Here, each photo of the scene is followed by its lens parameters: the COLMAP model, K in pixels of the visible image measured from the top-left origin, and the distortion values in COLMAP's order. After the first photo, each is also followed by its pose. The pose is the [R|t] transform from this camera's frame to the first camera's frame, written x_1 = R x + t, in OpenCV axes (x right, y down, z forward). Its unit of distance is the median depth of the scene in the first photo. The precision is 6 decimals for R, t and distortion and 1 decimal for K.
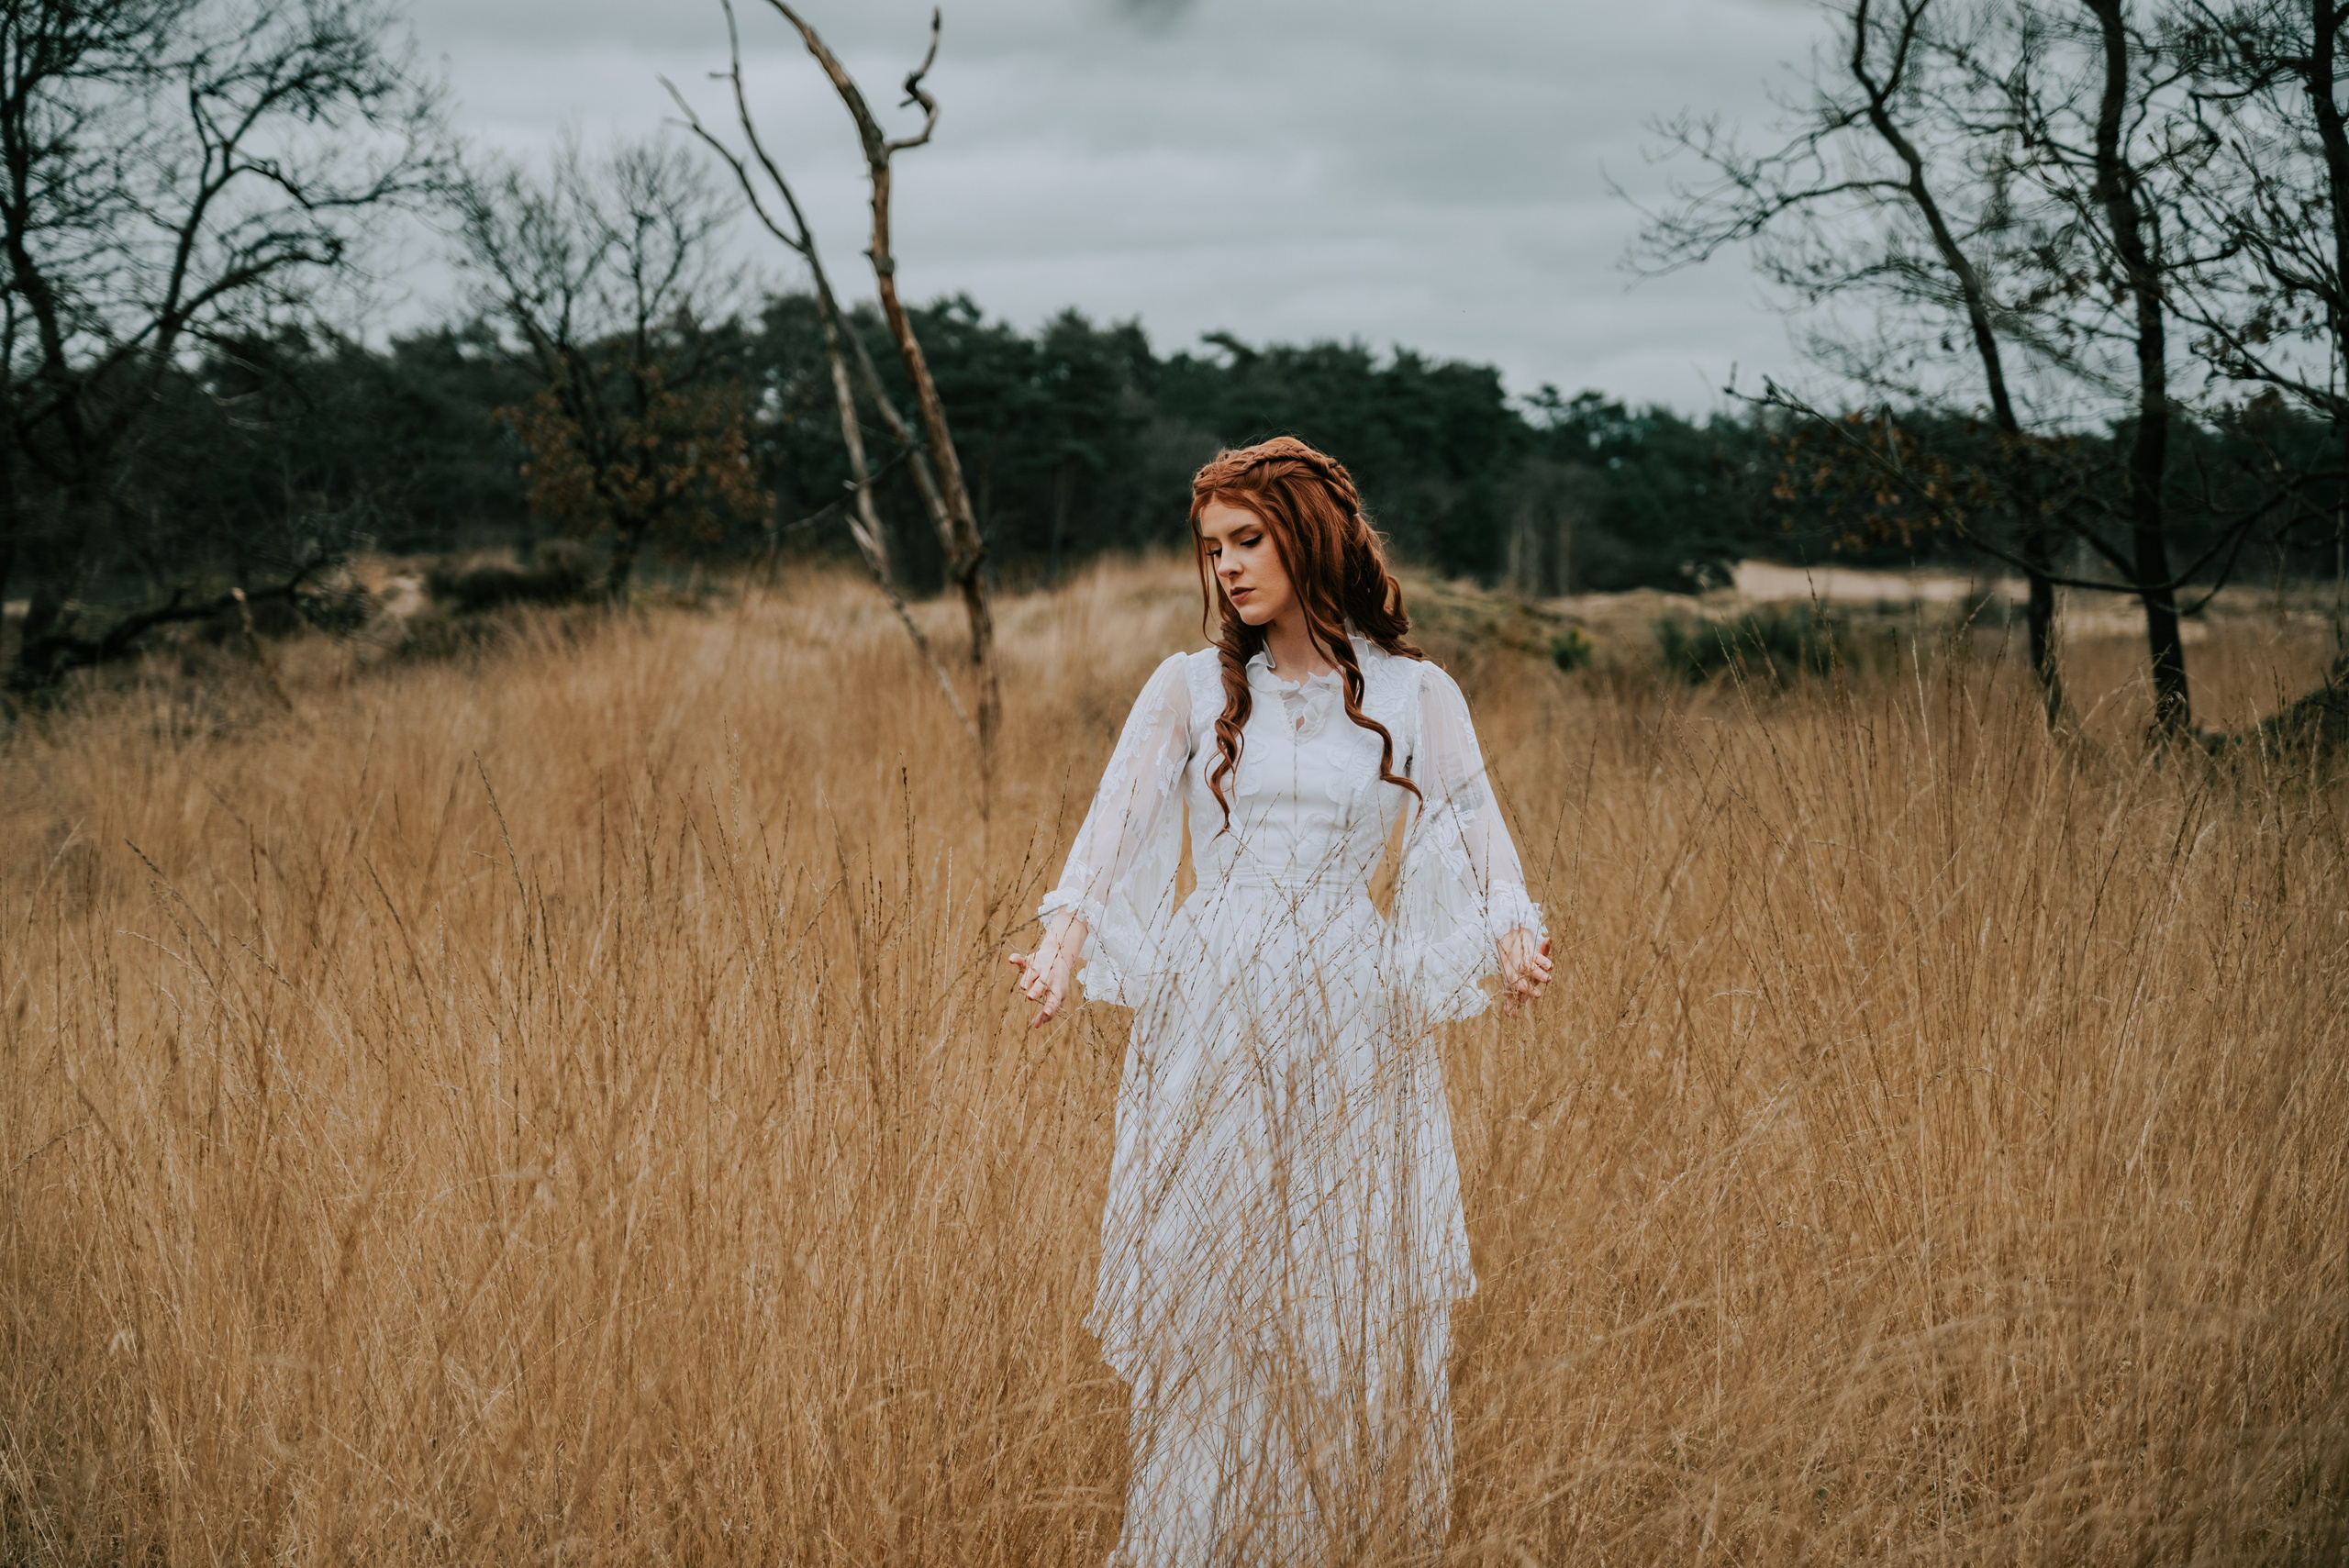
lens RADIAL K [[4711.1, 0, 1176.1], [0, 4711.1, 744.2], [0, 0, 1]] dist [-0.039995, 0.071498]
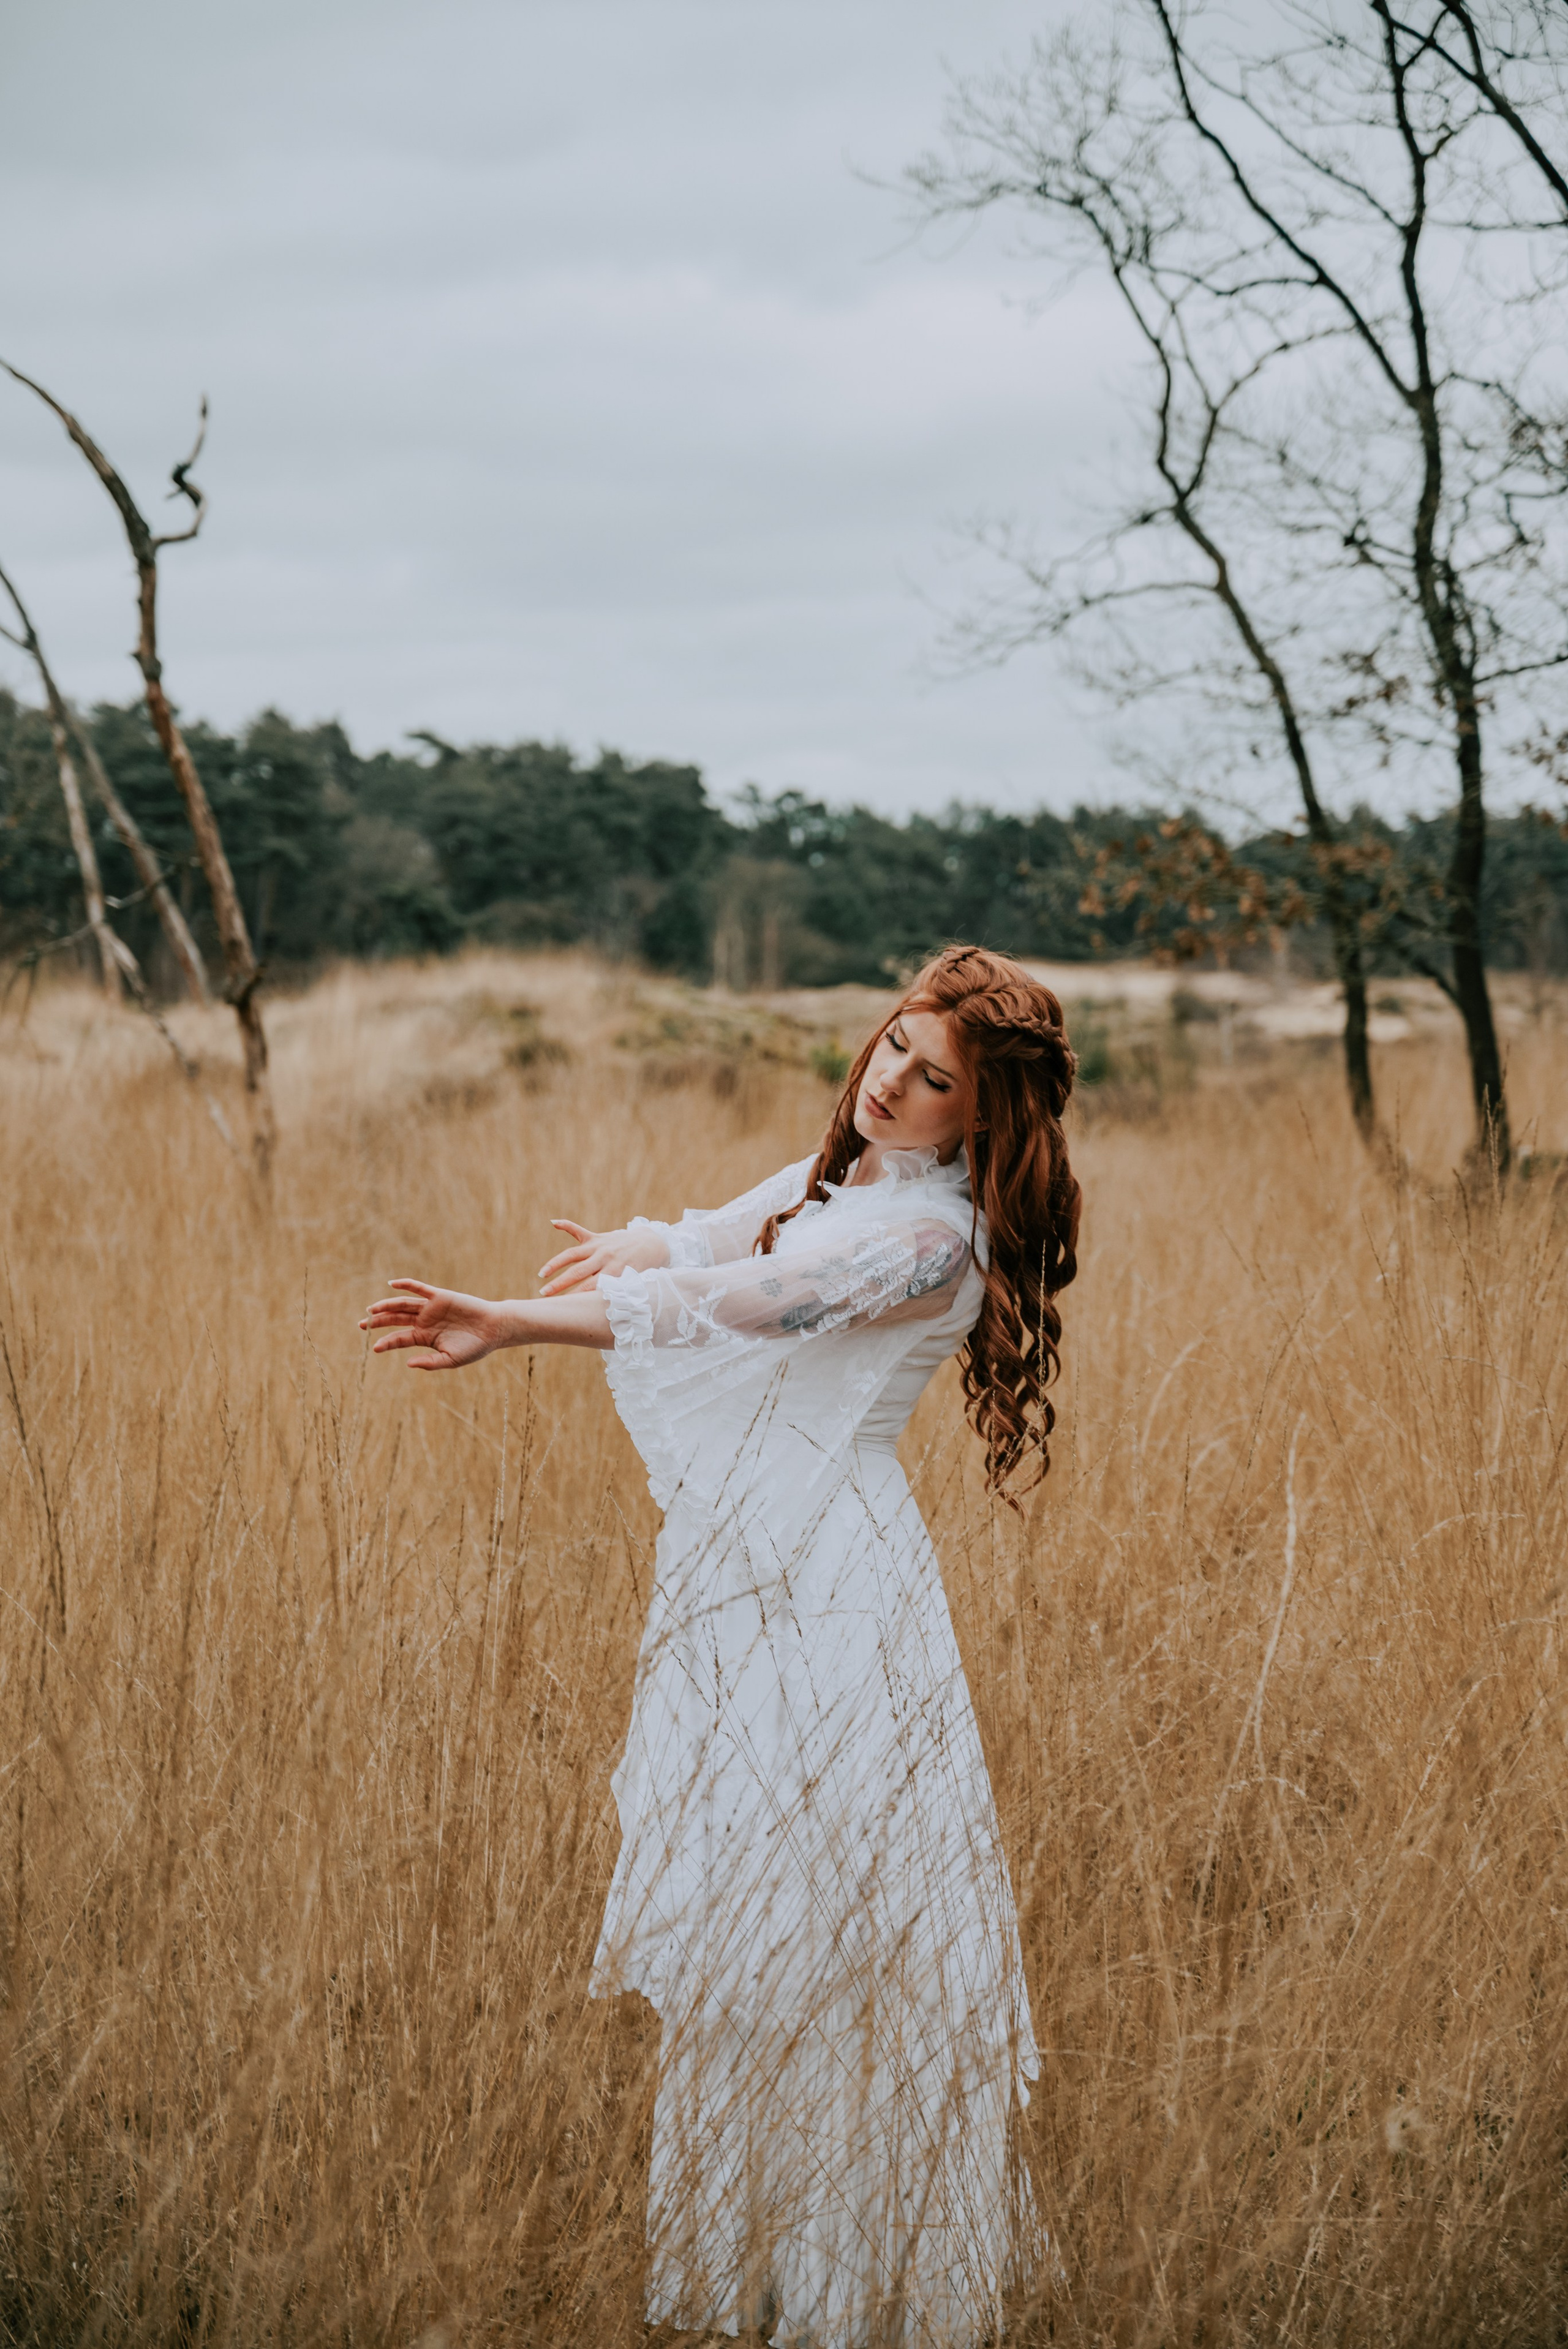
lens RADIAL K [[4711.2, 0, 784.0], [0, 4711.2, 1174.5], [0, 0, 1]] dist [-0.039995, 0.071498]
pose [[0.996316, -0.006171, 0.085532, -0.014988], [0.005584, 0.999959, 0.007107, -0.005723], [-0.085572, -0.006603, 0.996310, 0.046120]]
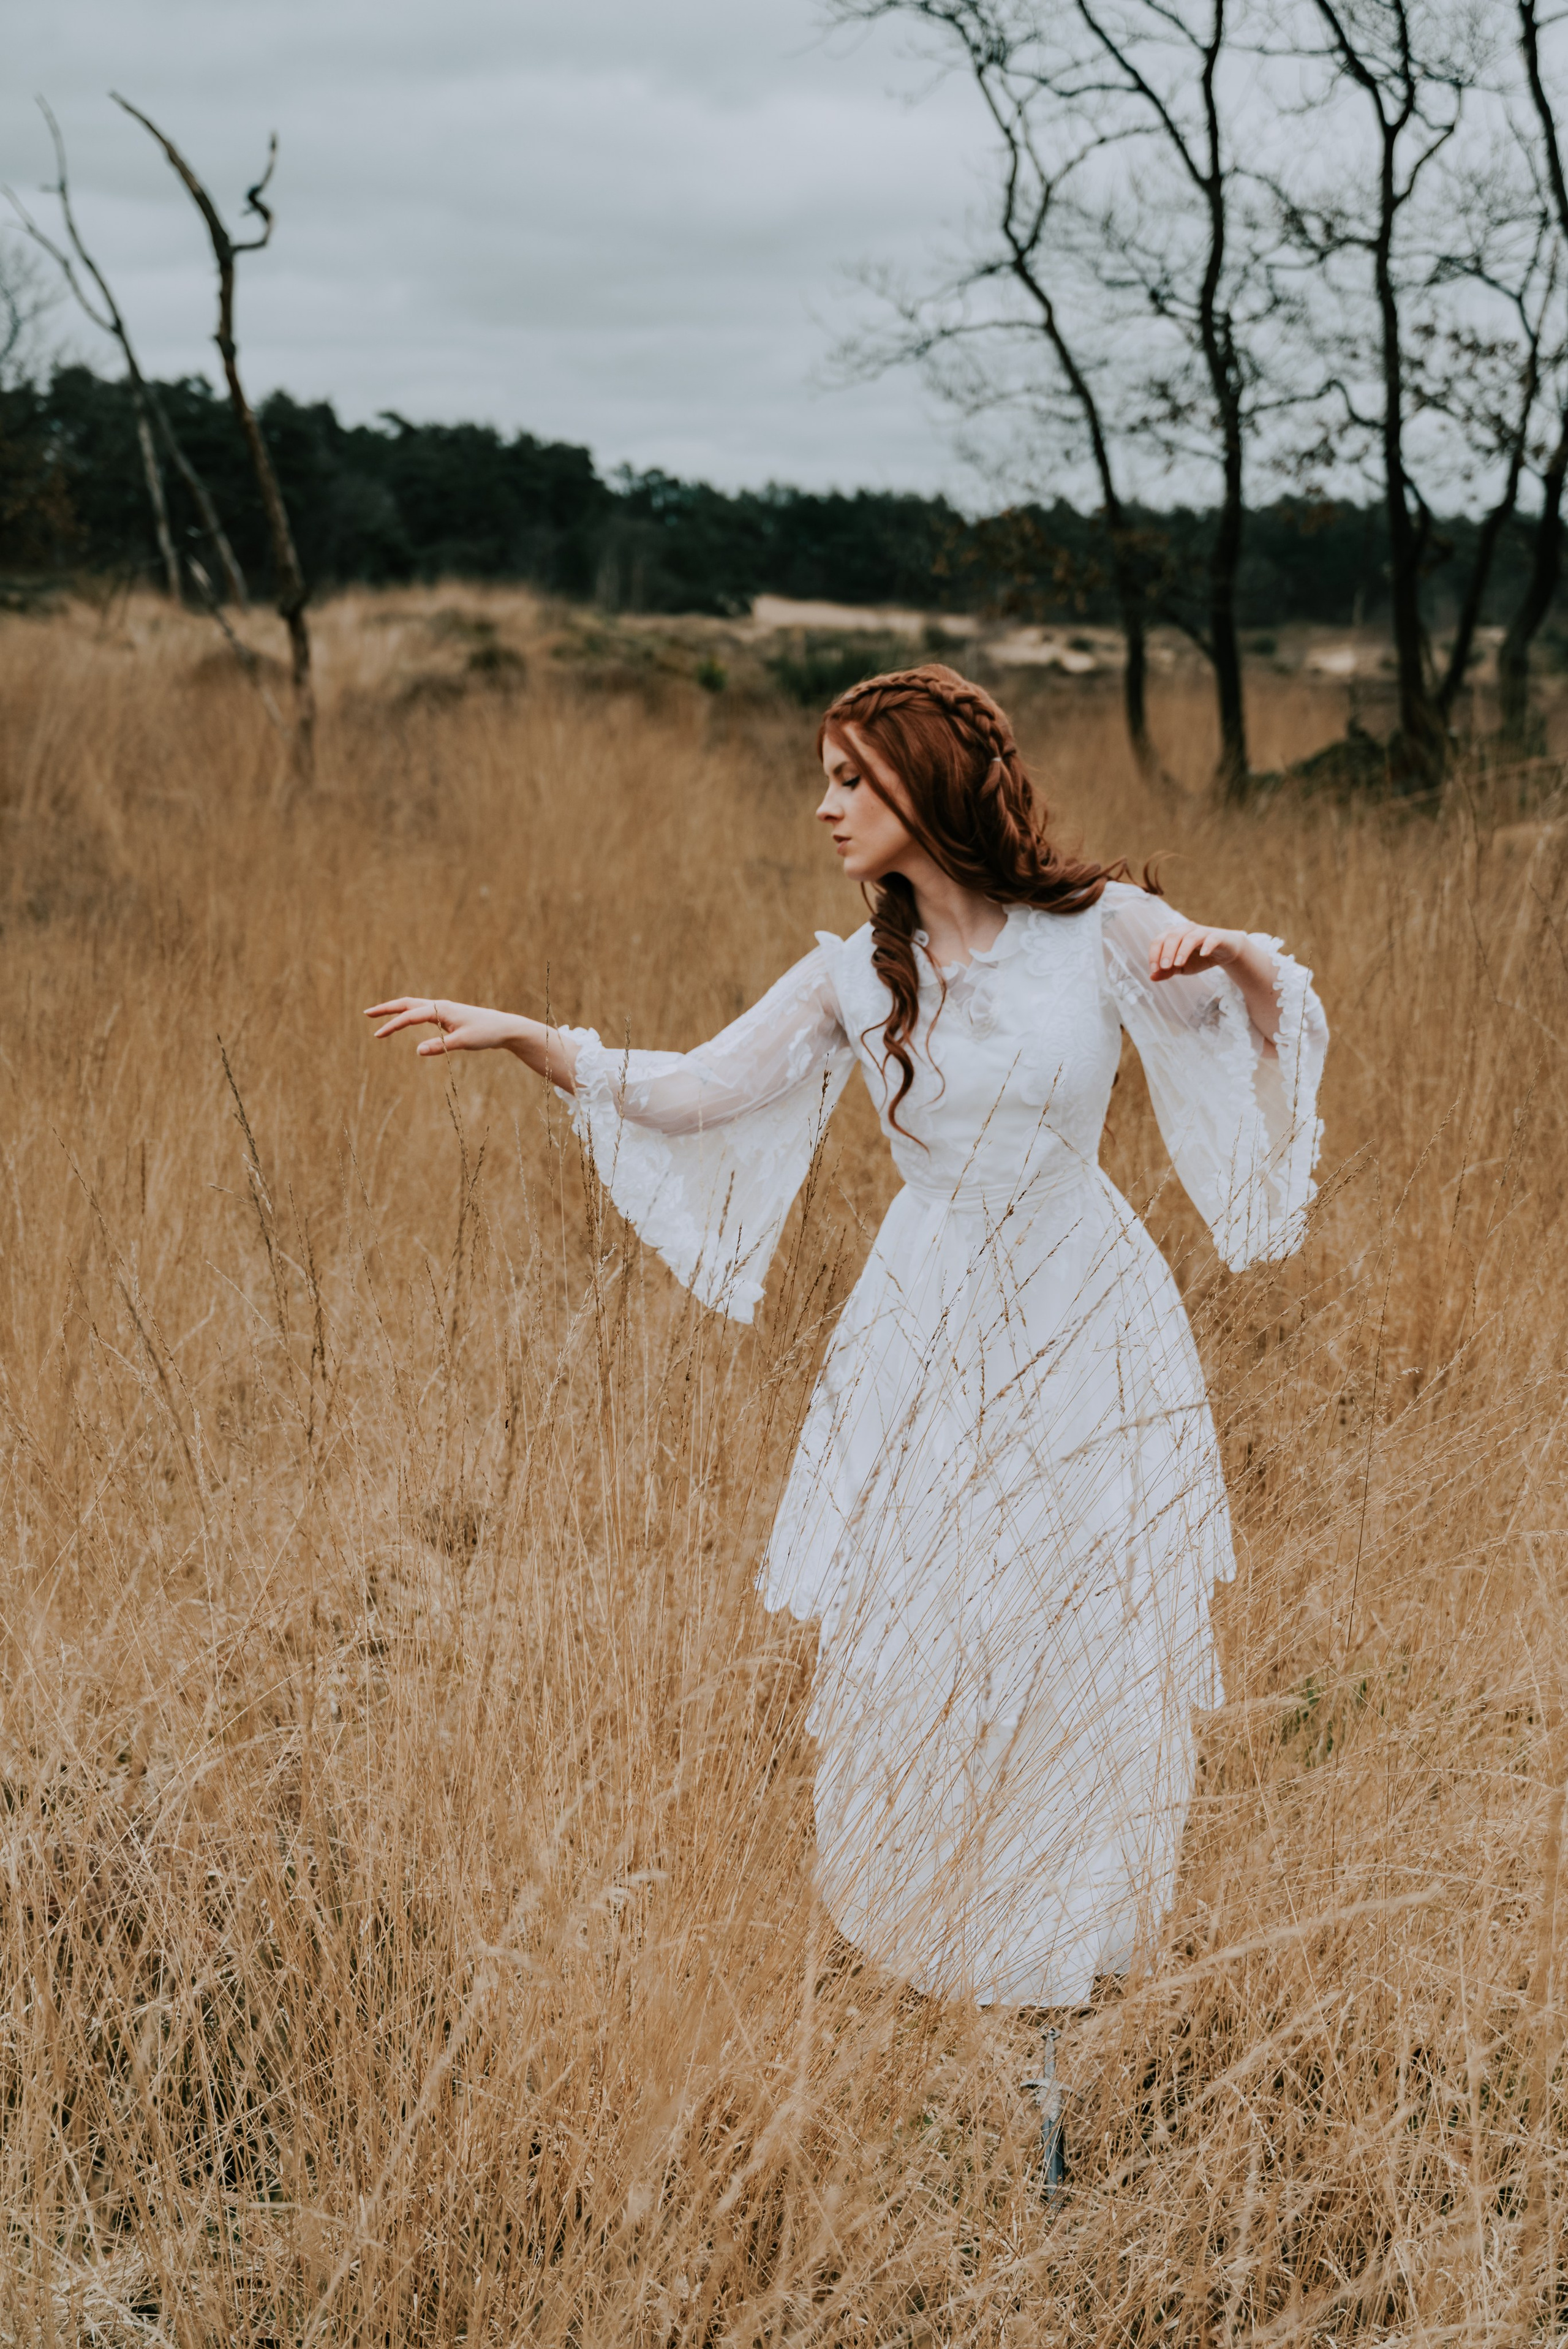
lens RADIAL K [[3335.4, 0, 784.0], [0, 3335.4, 1174.5], [0, 0, 1]] dist [-0.009270, -0.003061]
pose [[0.991052, 0.020013, 0.131968, -0.025656], [-0.037638, 0.990475, 0.132446, -0.009199], [-0.128061, -0.136227, 0.982366, 0.099896]]
